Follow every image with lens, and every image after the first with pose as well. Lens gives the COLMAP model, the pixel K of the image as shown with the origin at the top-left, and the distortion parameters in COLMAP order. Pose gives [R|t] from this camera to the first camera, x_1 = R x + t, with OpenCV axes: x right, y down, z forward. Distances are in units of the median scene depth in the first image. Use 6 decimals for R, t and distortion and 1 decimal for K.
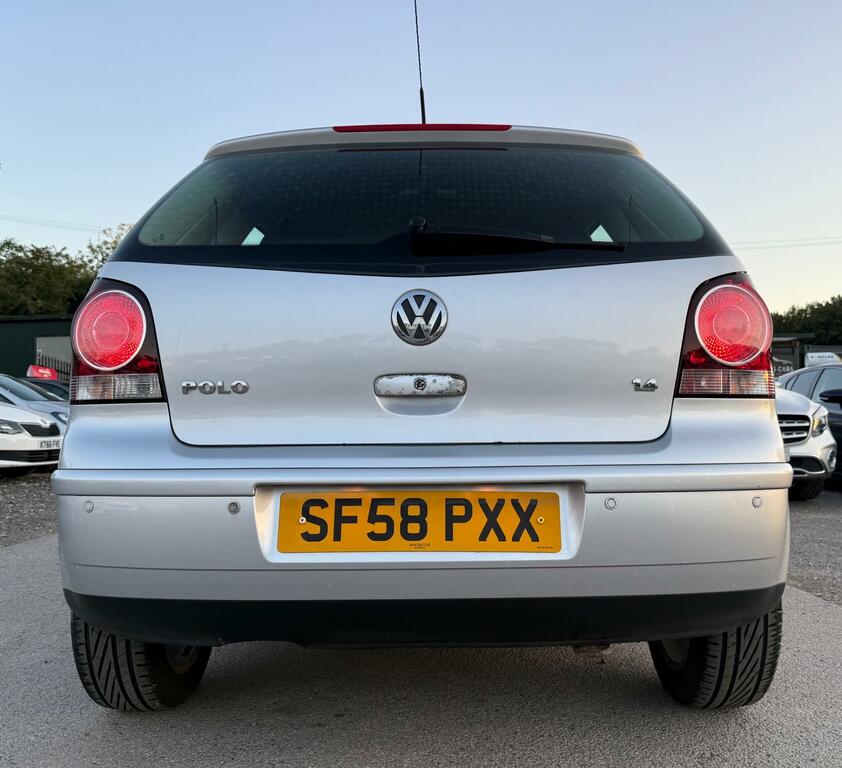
lens RADIAL K [[779.8, 0, 435.0], [0, 779.8, 420.2], [0, 0, 1]] dist [0.135003, -0.218036]
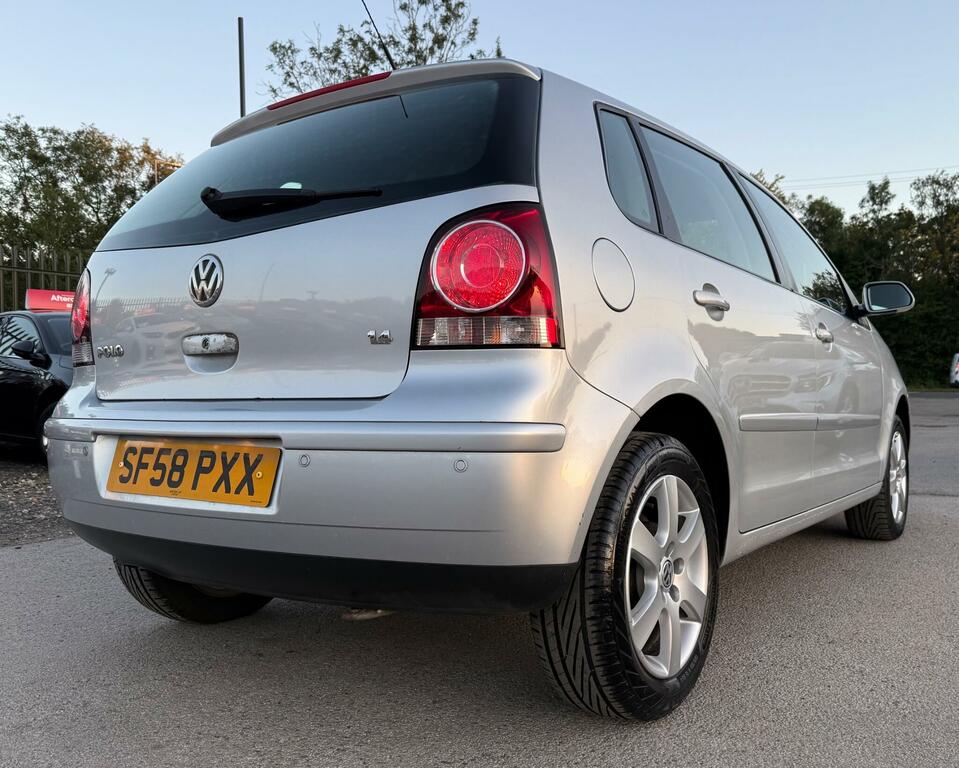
lens RADIAL K [[857.7, 0, 531.5], [0, 857.7, 394.1], [0, 0, 1]] dist [0.013551, -0.015662]
pose [[0.844185, 0.000735, -0.536051, 0.989150], [0.007922, 0.999873, 0.013846, 0.010229], [0.535993, -0.015935, 0.844072, 0.245742]]
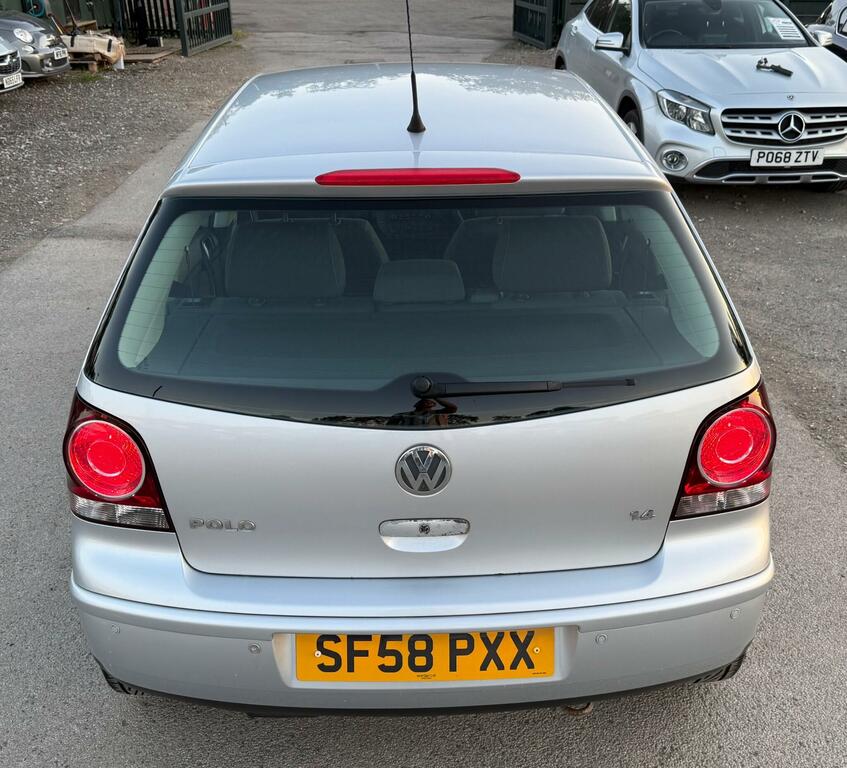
lens RADIAL K [[929.0, 0, 425.0], [0, 929.0, 359.9], [0, 0, 1]] dist [0.163322, -0.347427]
pose [[0.999583, -0.014372, 0.025065, -0.045869], [0.002844, 0.912236, 0.409656, -0.751338], [-0.028752, -0.409414, 0.911896, -0.026060]]
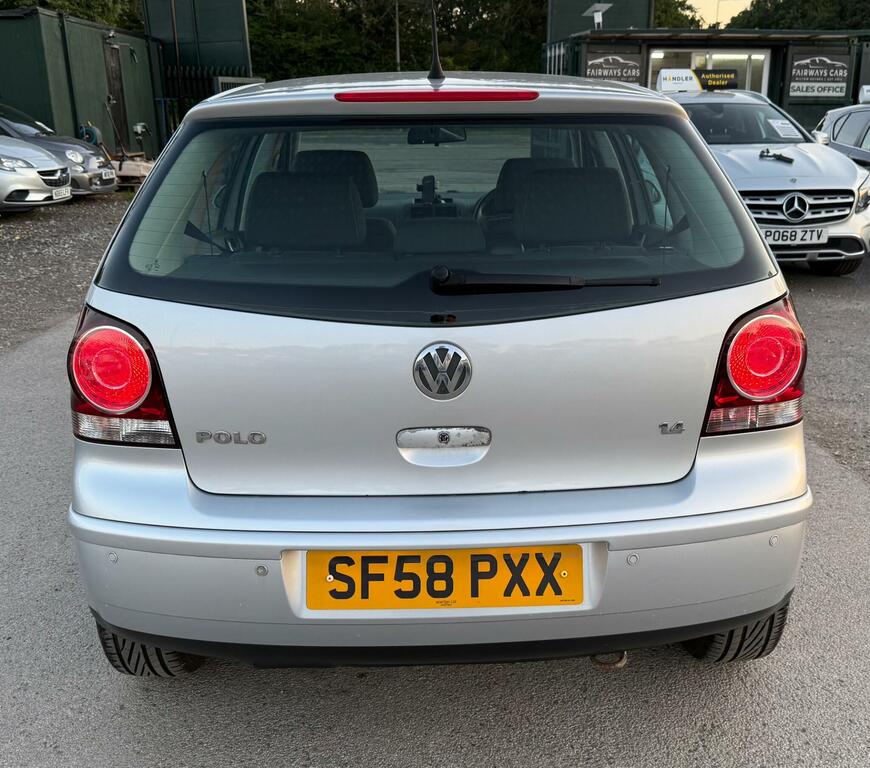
lens RADIAL K [[894.0, 0, 456.5], [0, 894.0, 354.1], [0, 0, 1]] dist [0.150116, -0.298344]
pose [[0.999365, -0.012424, 0.033395, -0.039409], [0.002995, 0.963216, 0.268713, -0.448266], [-0.035505, -0.268443, 0.962641, -0.049110]]
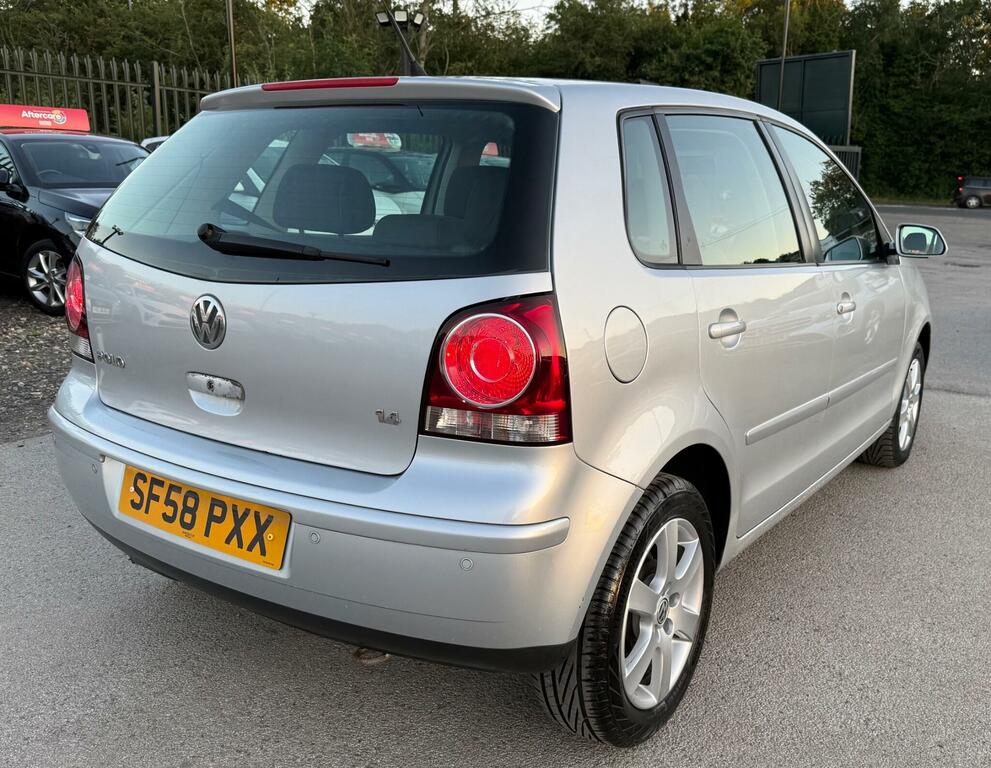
lens RADIAL K [[902.8, 0, 545.1], [0, 902.8, 387.9], [0, 0, 1]] dist [0.007200, -0.006680]
pose [[0.844145, 0.148552, -0.515123, 0.993573], [-0.027394, 0.971541, 0.235284, -0.343465], [0.535415, -0.184502, 0.824190, 0.235289]]
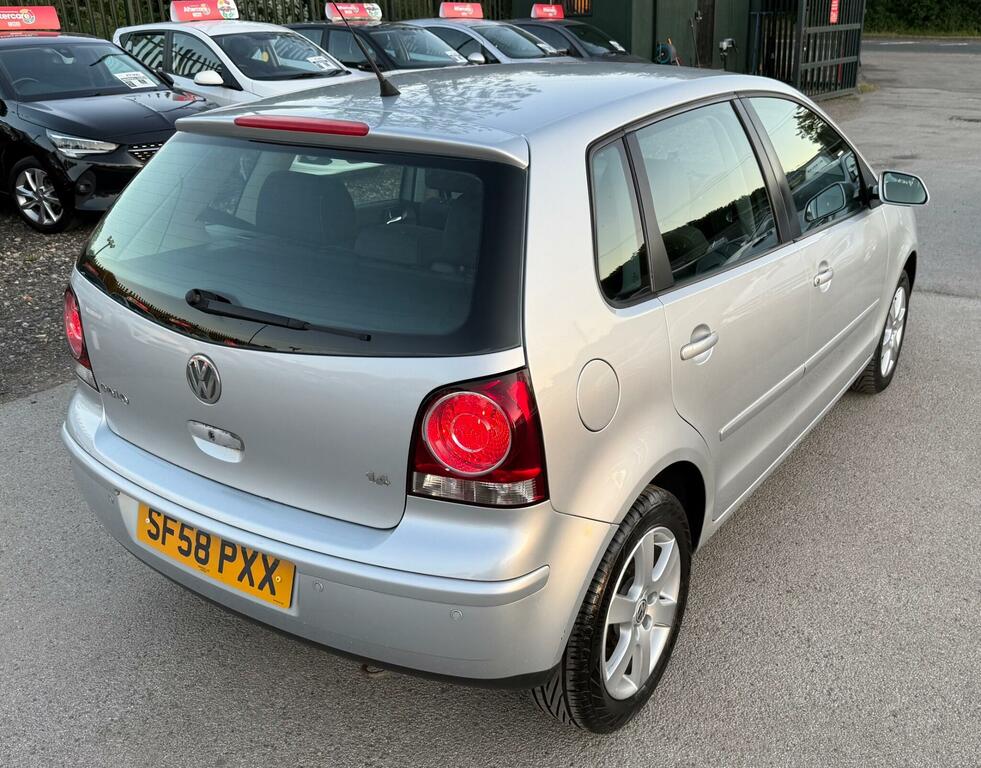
lens RADIAL K [[899.9, 0, 536.7], [0, 899.9, 380.7], [0, 0, 1]] dist [0.017259, -0.020466]
pose [[0.844252, 0.198202, -0.497950, 1.010182], [0.009776, 0.923255, 0.384063, -0.615129], [0.535857, -0.329114, 0.777523, 0.266873]]
